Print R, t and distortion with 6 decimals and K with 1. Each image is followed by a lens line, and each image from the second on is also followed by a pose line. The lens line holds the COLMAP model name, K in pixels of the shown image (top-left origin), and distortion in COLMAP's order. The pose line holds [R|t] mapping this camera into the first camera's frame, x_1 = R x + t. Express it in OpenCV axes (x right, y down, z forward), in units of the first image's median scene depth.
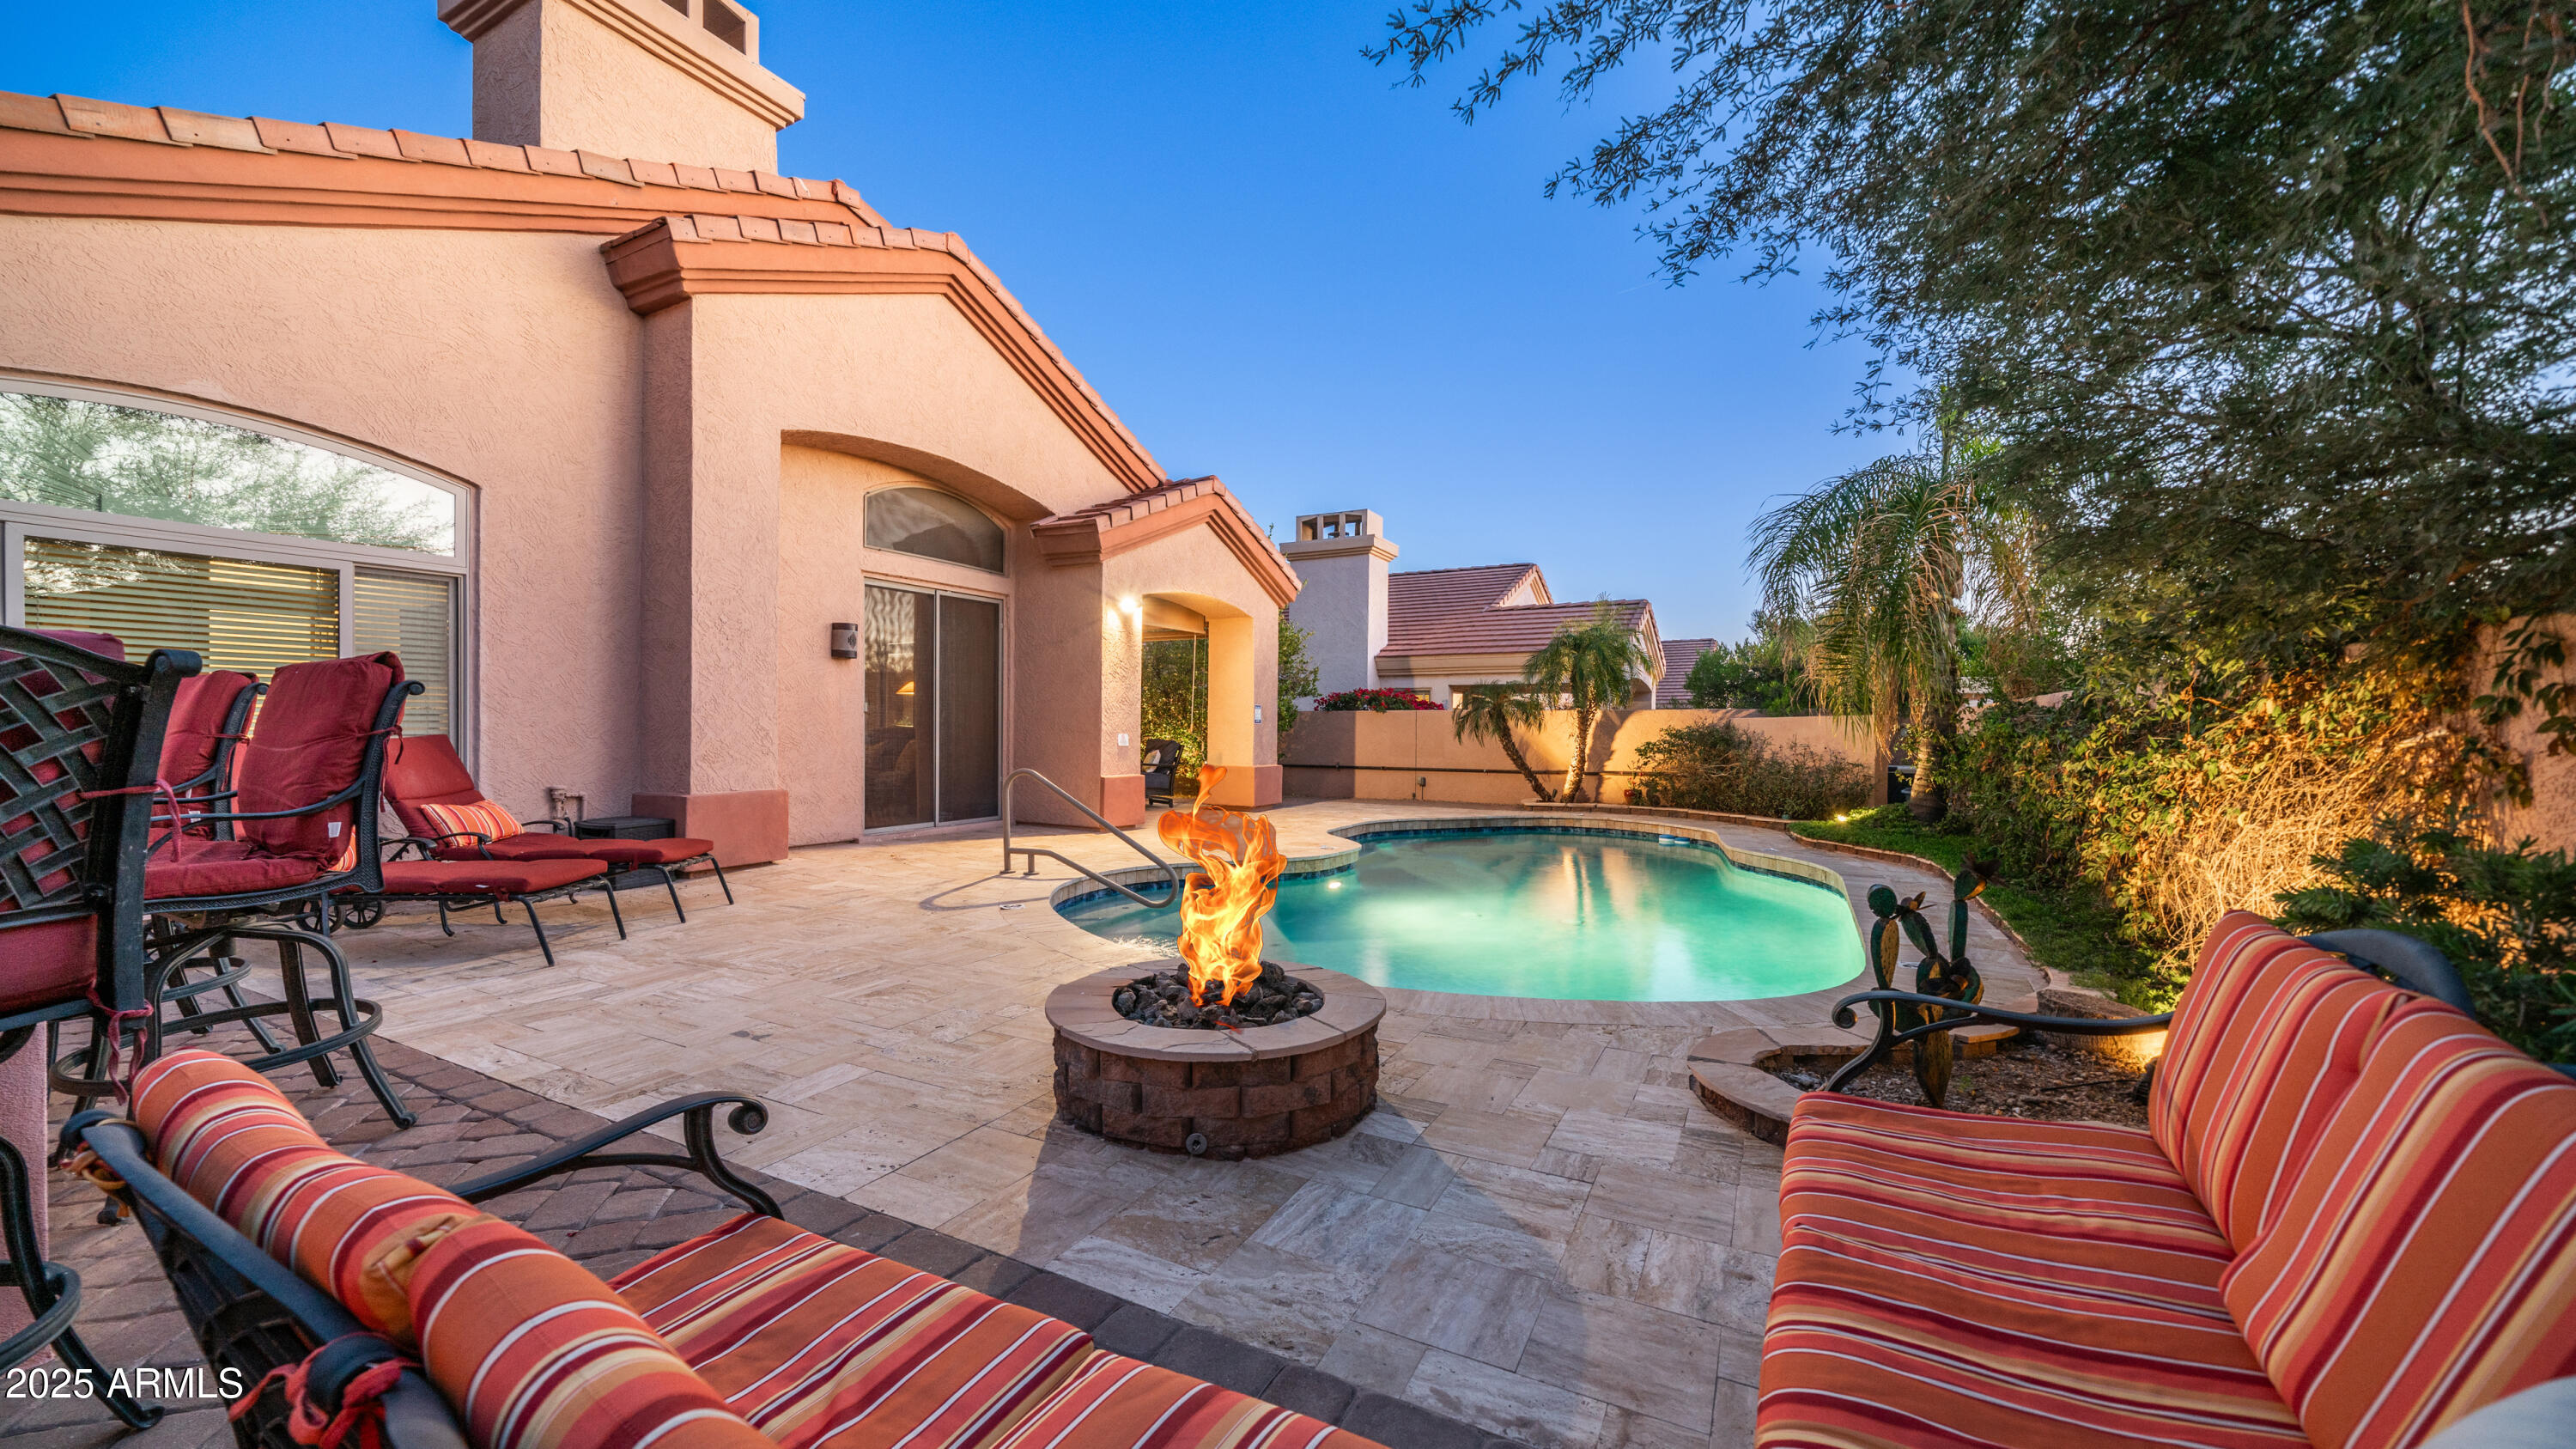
lens RADIAL K [[909.2, 0, 1271.0], [0, 909.2, 732.0], [0, 0, 1]] dist [-0.001599, -0.000002]
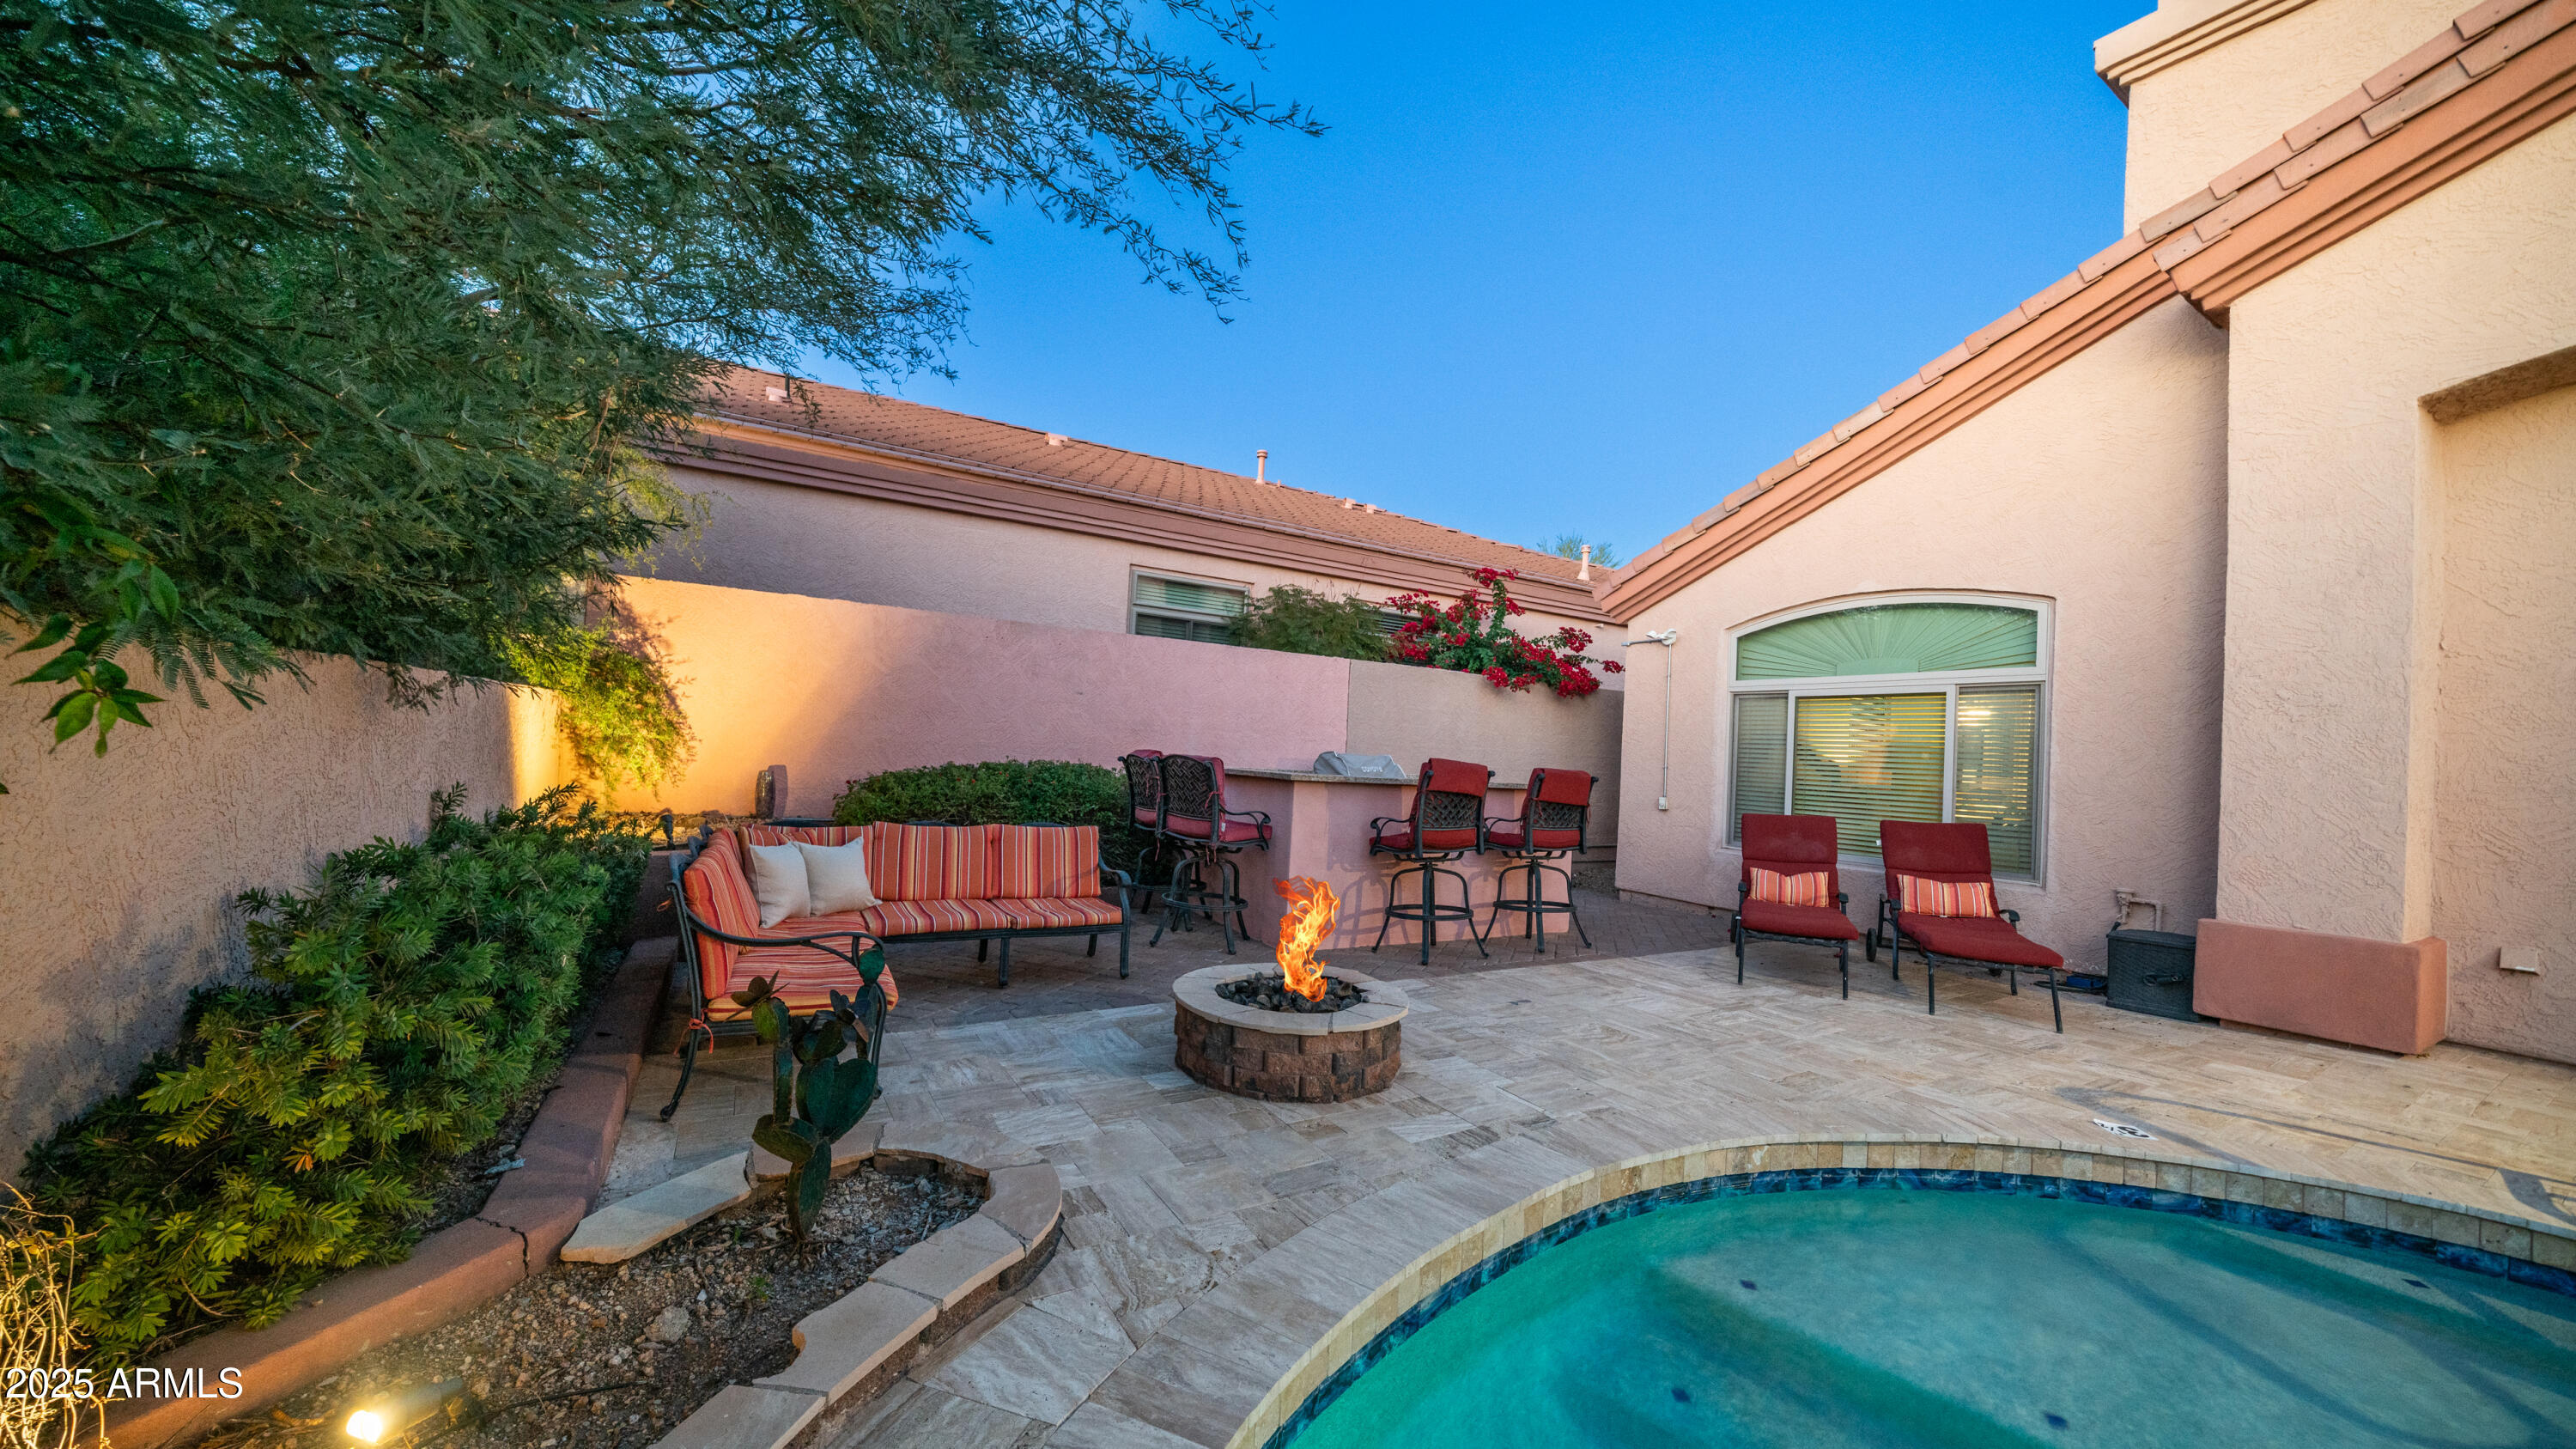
lens RADIAL K [[909.2, 0, 1271.0], [0, 909.2, 732.0], [0, 0, 1]] dist [-0.001599, -0.000002]
pose [[-0.494588, -0.050040, -0.867686, 0.282207], [-0.055856, 0.998107, -0.025723, -0.016806], [0.867331, 0.035744, -0.496447, 0.393468]]
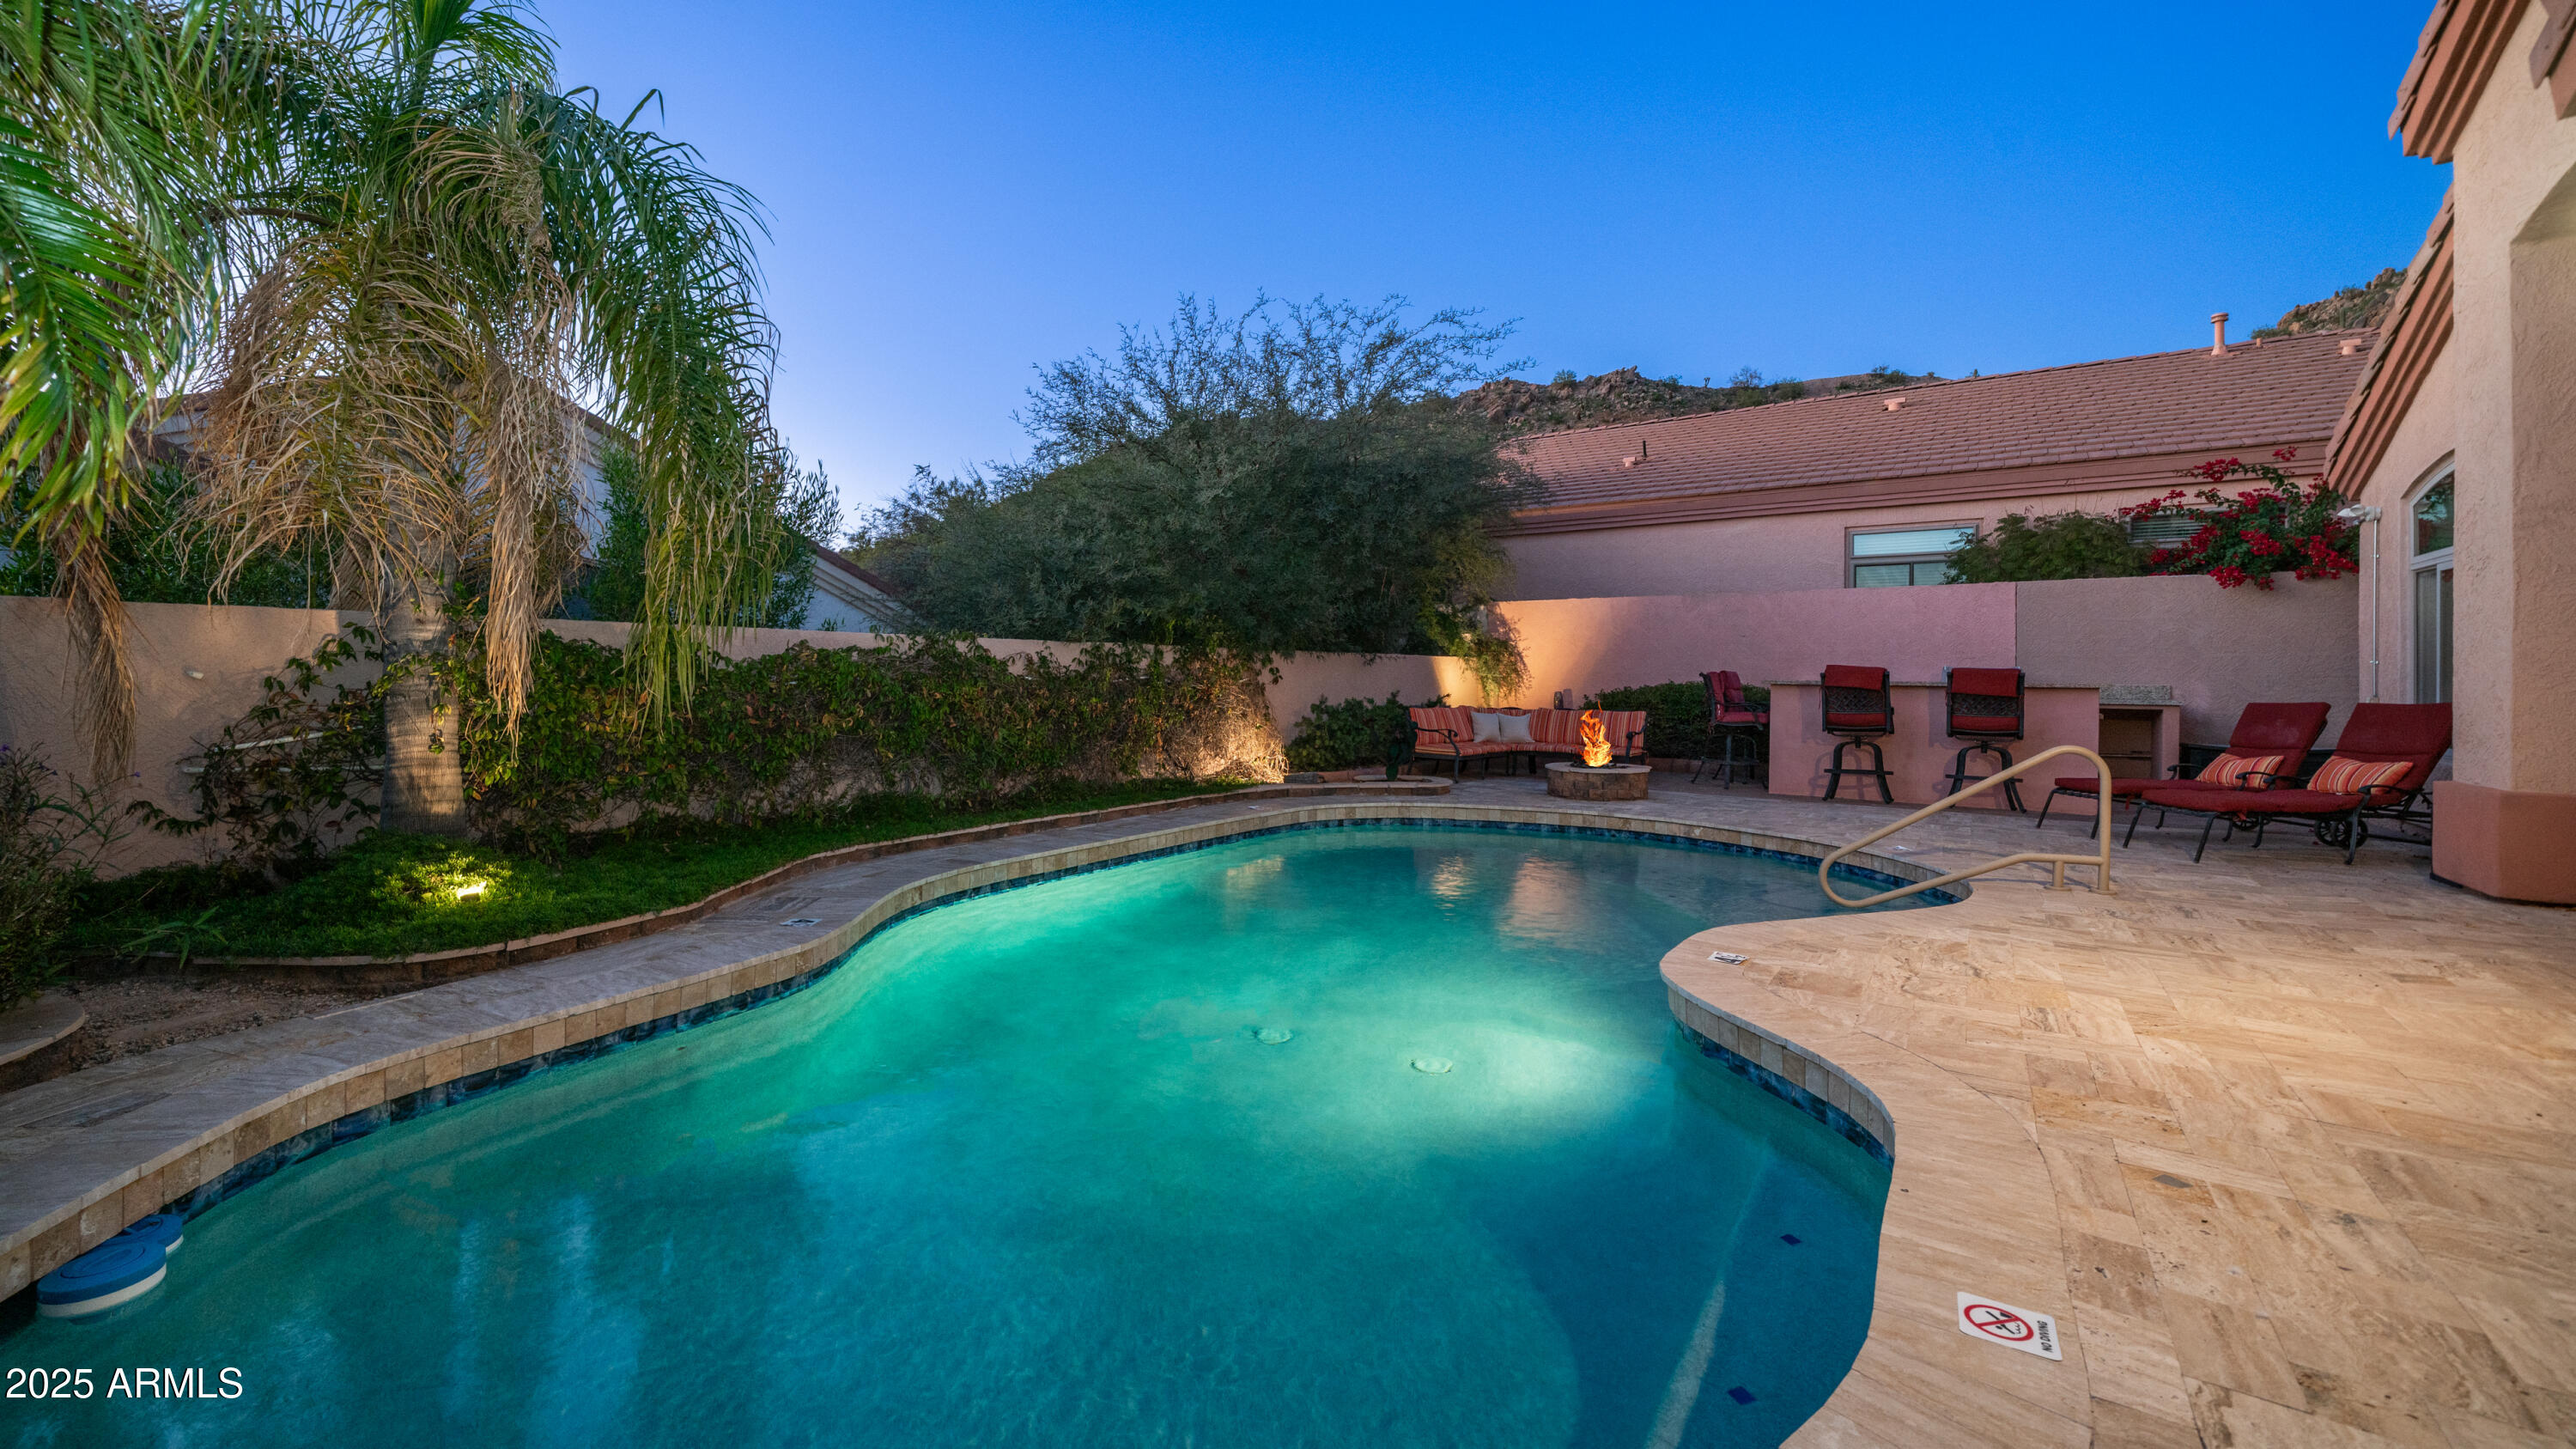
lens RADIAL K [[1026.3, 0, 1252.8], [0, 1026.3, 677.0], [0, 0, 1]] dist [-0.000172, -0.000027]
pose [[-0.995575, -0.013173, 0.093043, 0.190354], [-0.012915, 0.999911, 0.003366, -0.005564], [-0.093079, 0.002149, -0.995656, 1.210549]]
